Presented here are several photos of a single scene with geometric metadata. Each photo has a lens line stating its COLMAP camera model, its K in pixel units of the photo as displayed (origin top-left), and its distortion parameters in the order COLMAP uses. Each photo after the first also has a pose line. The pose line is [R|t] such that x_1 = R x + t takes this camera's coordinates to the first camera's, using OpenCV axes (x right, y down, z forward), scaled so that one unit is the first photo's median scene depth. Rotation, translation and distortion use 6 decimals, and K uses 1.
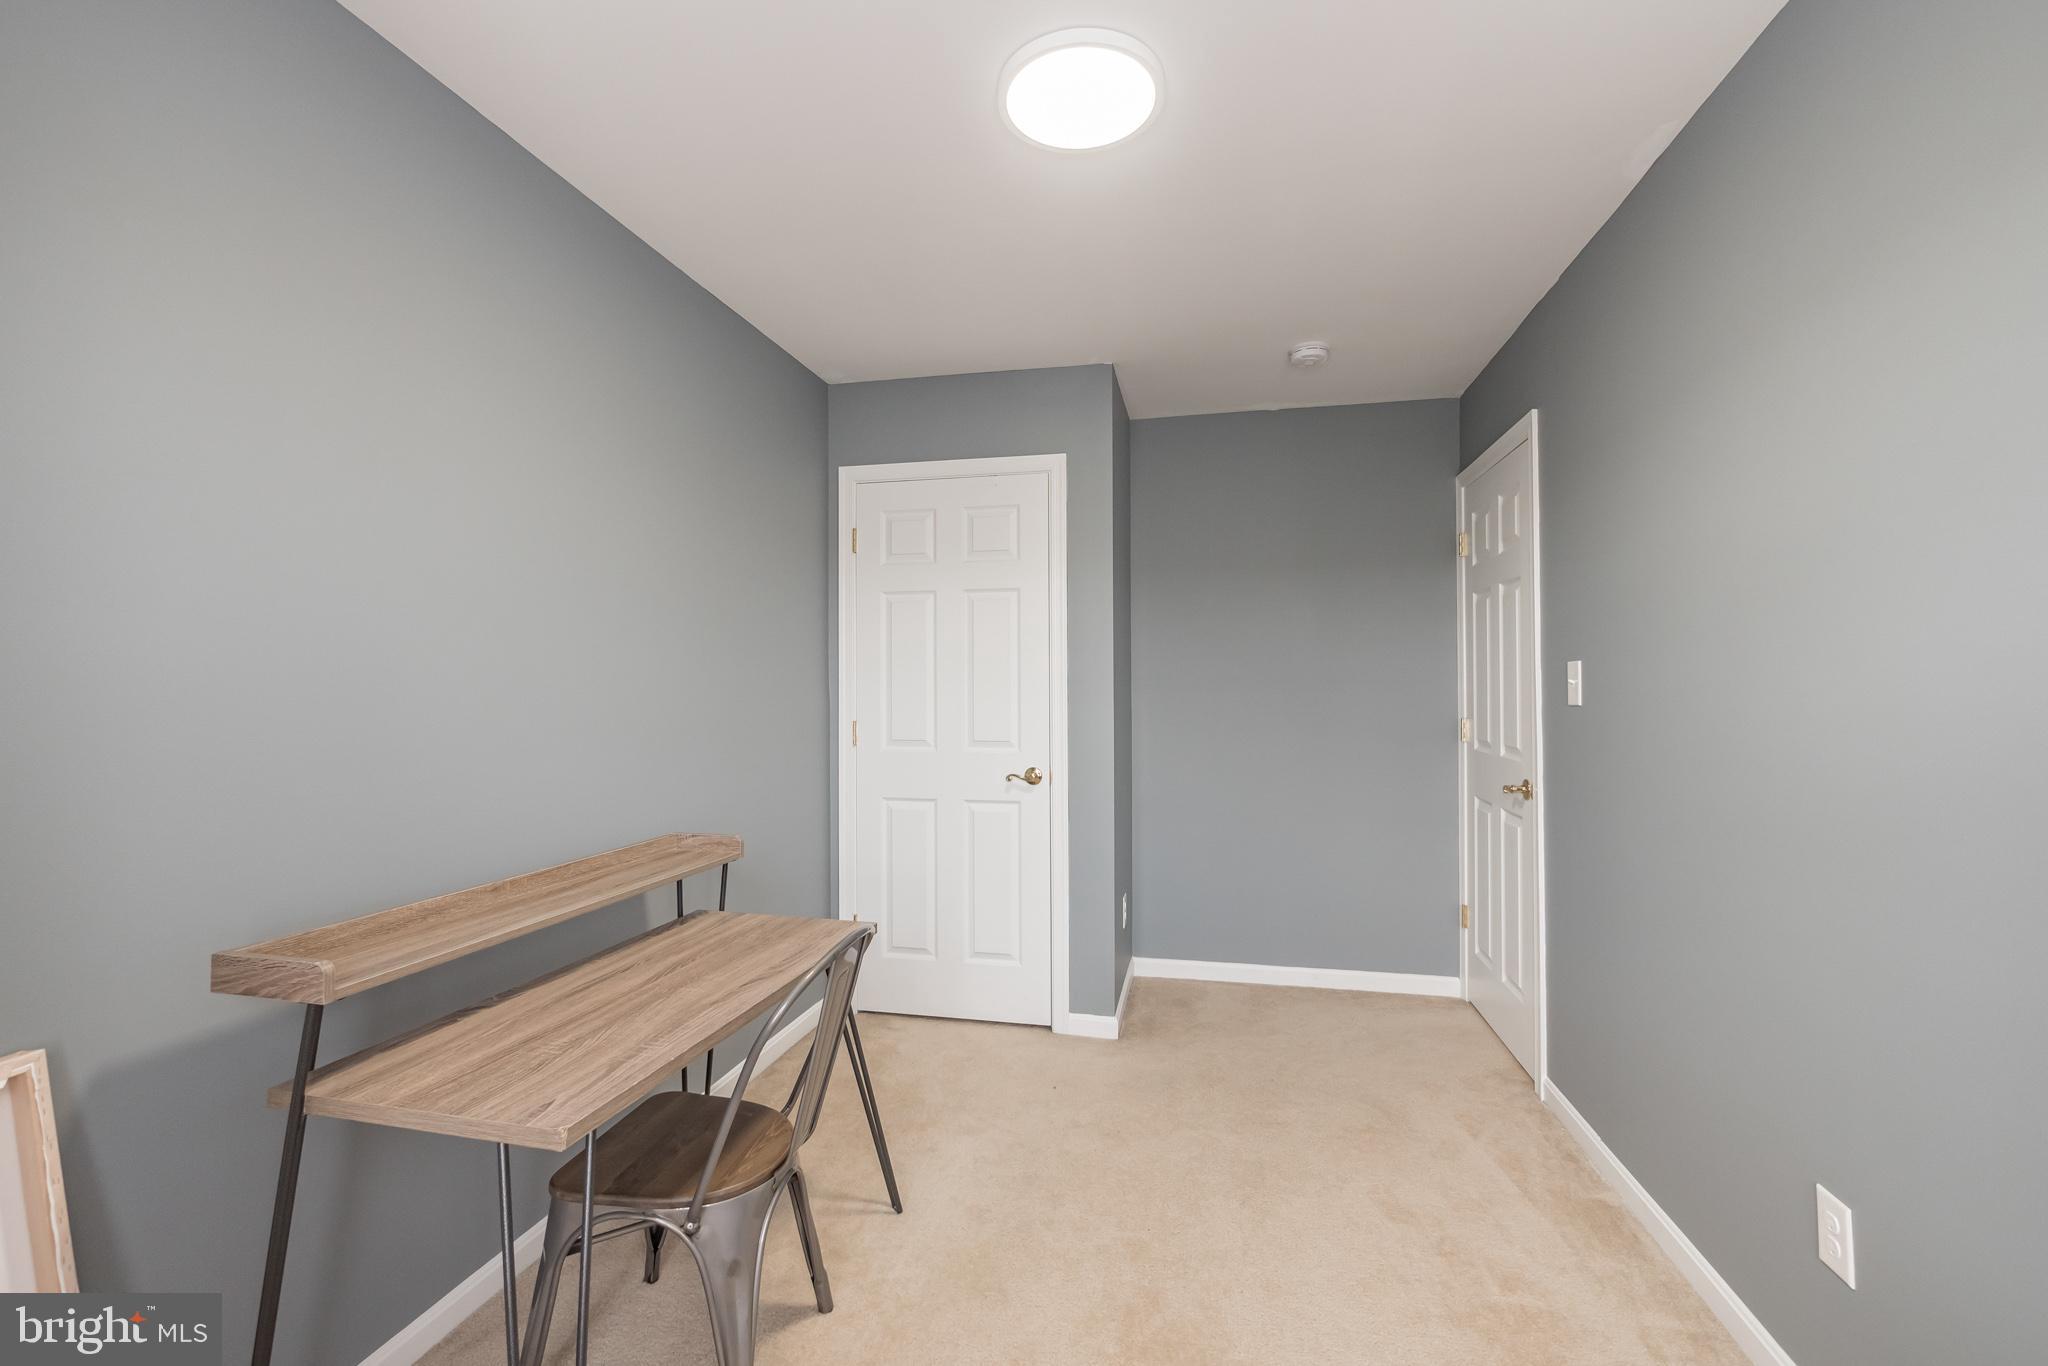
lens RADIAL K [[847.1, 0, 1024.0], [0, 847.1, 683.0], [0, 0, 1]] dist [-0.000747, -0.000053]
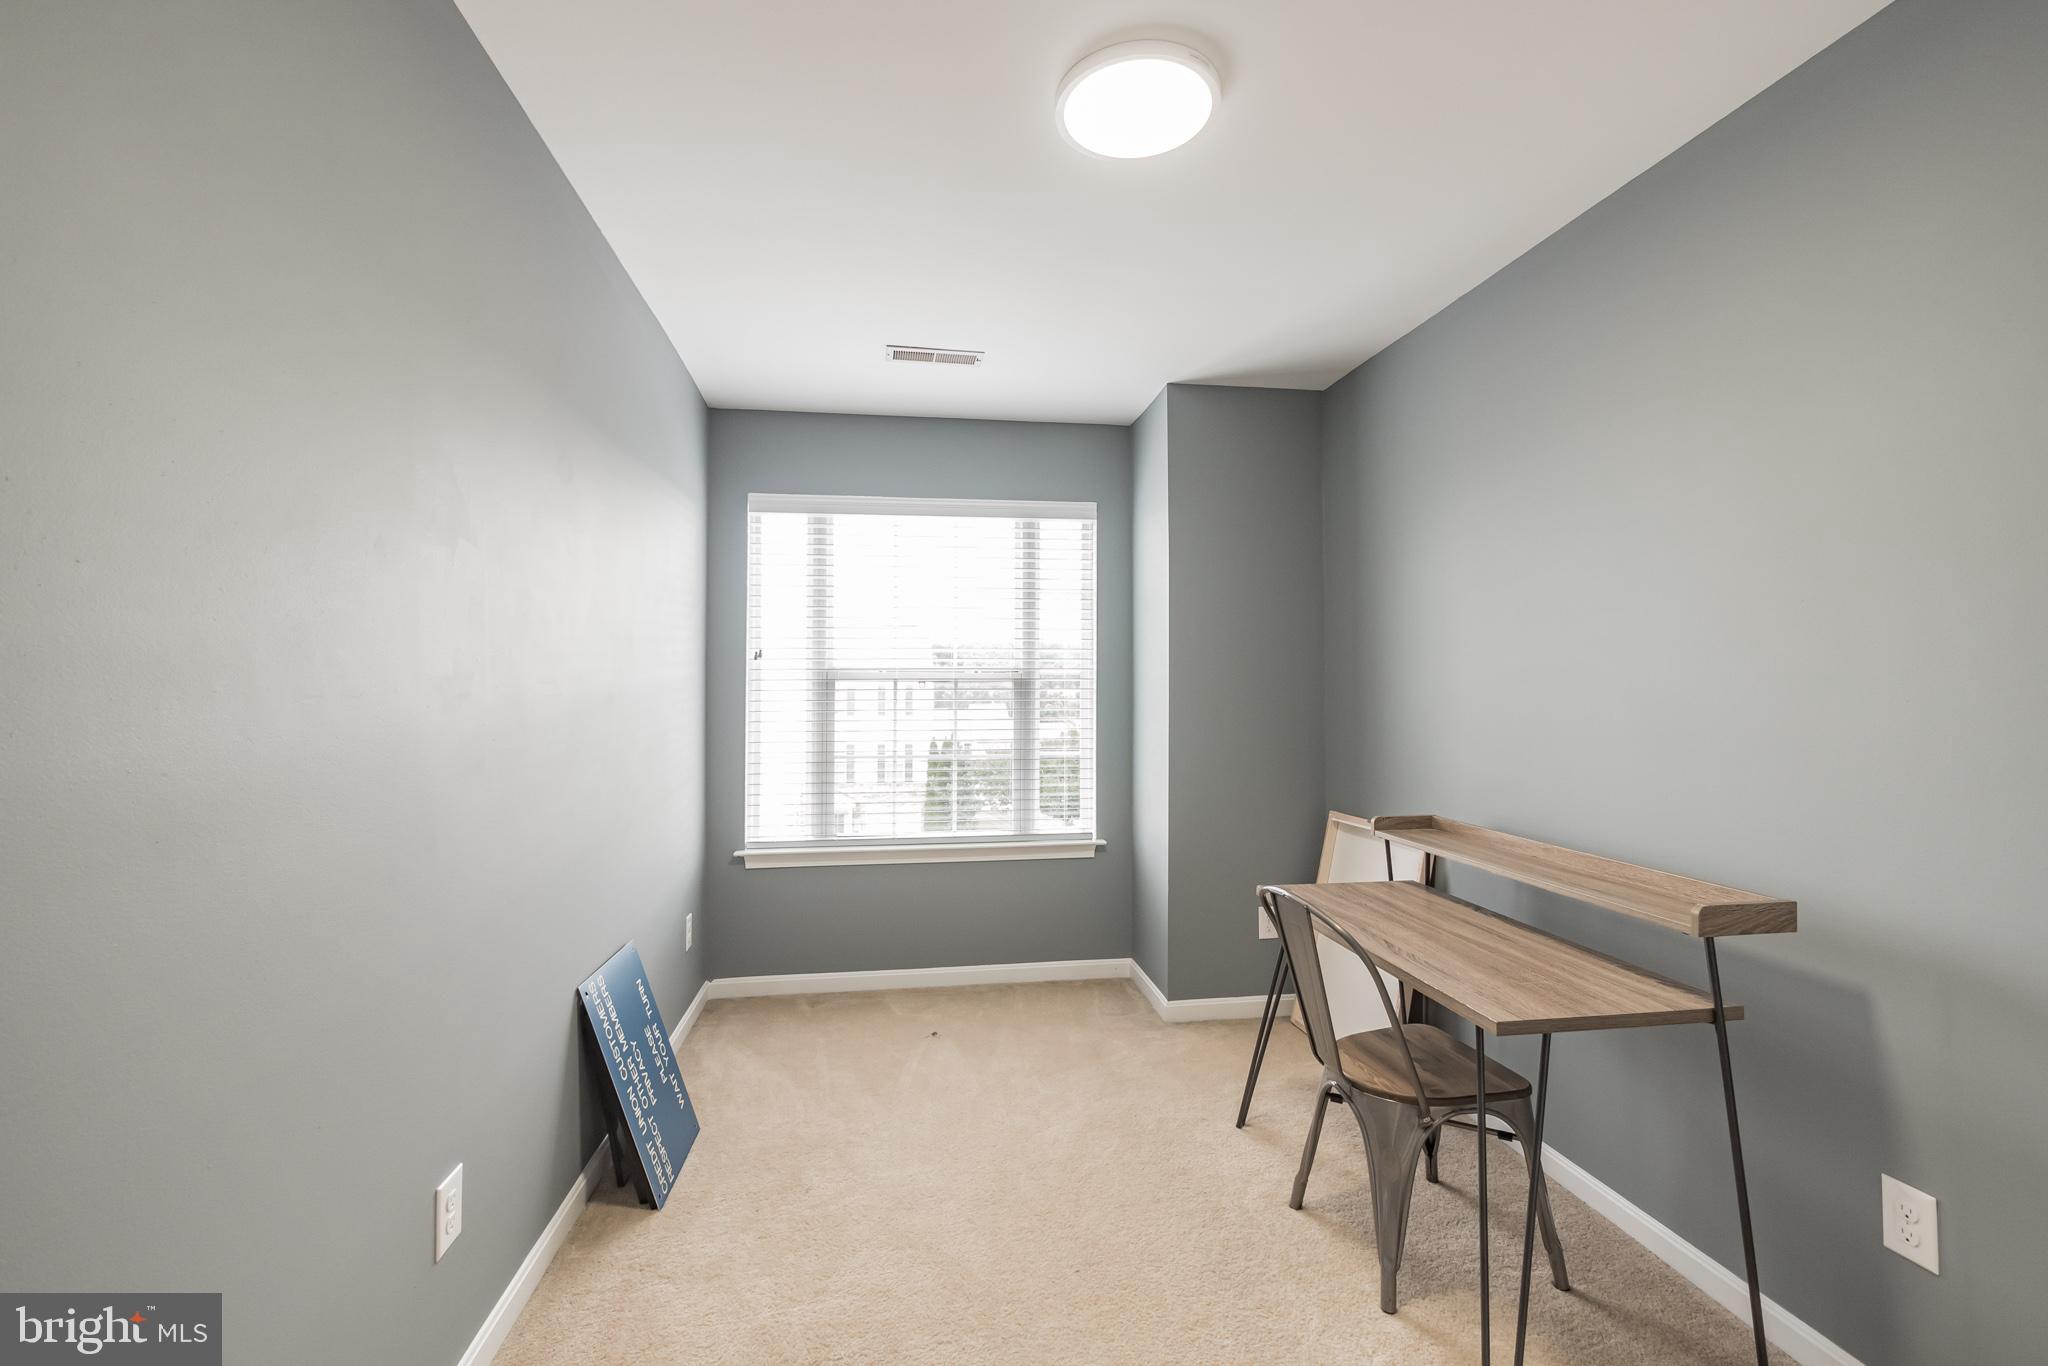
lens RADIAL K [[847.1, 0, 1024.0], [0, 847.1, 683.0], [0, 0, 1]] dist [-0.000747, -0.000053]
pose [[-0.933565, 0.002280, -0.358402, 0.496961], [0.009113, 0.999807, -0.017379, 0.003205], [0.358293, -0.019490, -0.933406, 1.656648]]
